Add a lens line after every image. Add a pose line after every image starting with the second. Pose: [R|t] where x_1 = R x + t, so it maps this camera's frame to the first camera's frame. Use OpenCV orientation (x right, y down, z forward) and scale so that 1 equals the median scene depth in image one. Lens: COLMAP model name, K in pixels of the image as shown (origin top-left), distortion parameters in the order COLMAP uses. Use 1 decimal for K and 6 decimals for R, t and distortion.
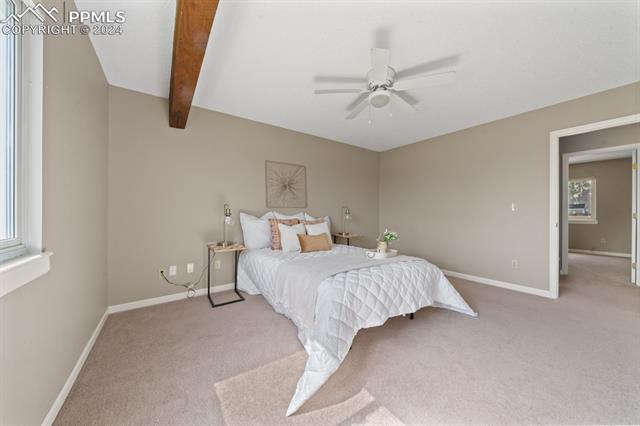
lens RADIAL K [[220.0, 0, 320.3], [0, 220.0, 213.6], [0, 0, 1]] dist [0.000042, 0.000007]
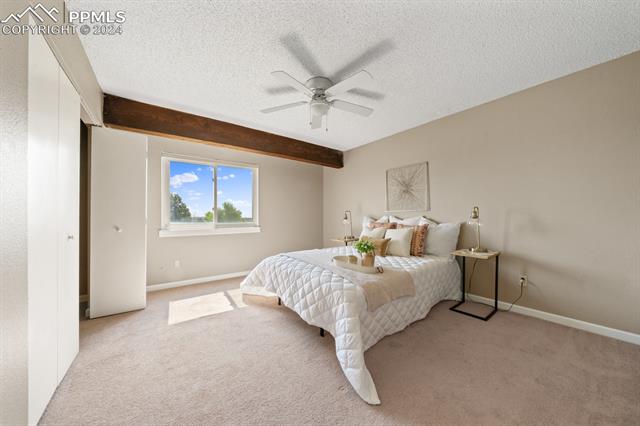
lens RADIAL K [[220.0, 0, 320.3], [0, 220.0, 213.6], [0, 0, 1]] dist [0.000042, 0.000007]
pose [[0.006373, -0.017017, -0.999835, 0.876461], [-0.000622, 0.999855, -0.017021, 0.001754], [0.999980, 0.000731, 0.006361, 0.647390]]
